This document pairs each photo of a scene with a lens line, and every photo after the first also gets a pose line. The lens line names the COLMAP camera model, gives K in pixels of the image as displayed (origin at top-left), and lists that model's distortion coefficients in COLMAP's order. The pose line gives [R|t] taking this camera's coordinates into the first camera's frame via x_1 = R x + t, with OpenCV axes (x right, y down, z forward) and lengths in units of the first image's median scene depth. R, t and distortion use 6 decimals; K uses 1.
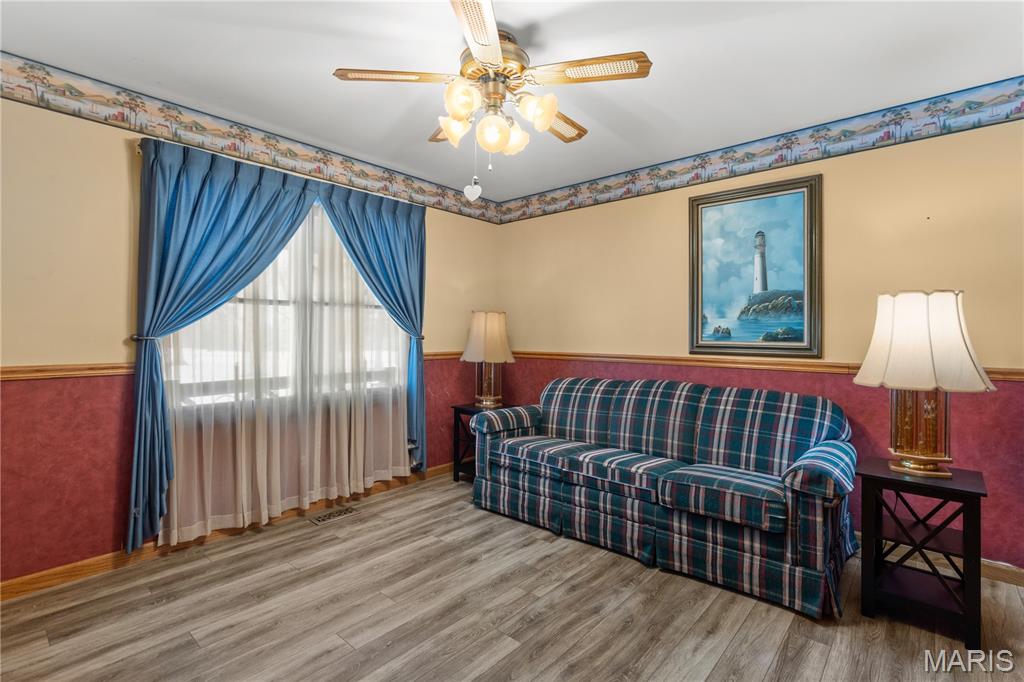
lens RADIAL K [[470.1, 0, 512.0], [0, 470.1, 341.0], [0, 0, 1]] dist [0.000206, -0.000082]
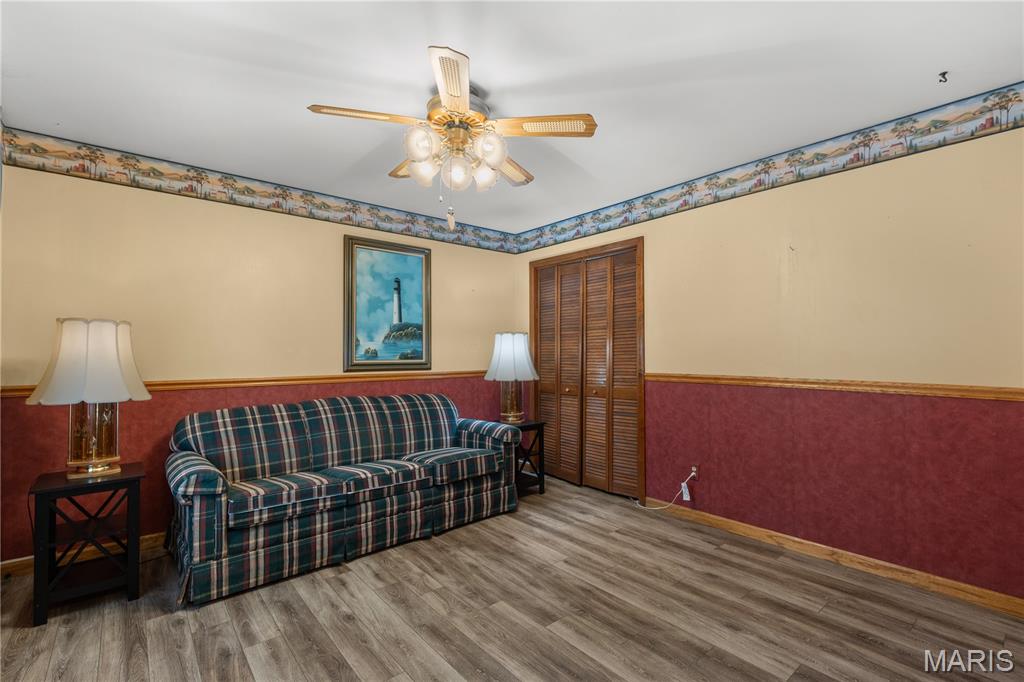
lens RADIAL K [[463.0, 0, 508.9], [0, 463.0, 359.7], [0, 0, 1]] dist [0.002802, 0.000214]
pose [[0.161954, -0.021446, 0.986565, -0.747042], [0.018048, 0.999661, 0.018768, -0.018175], [-0.986633, 0.014766, 0.162286, 0.479349]]
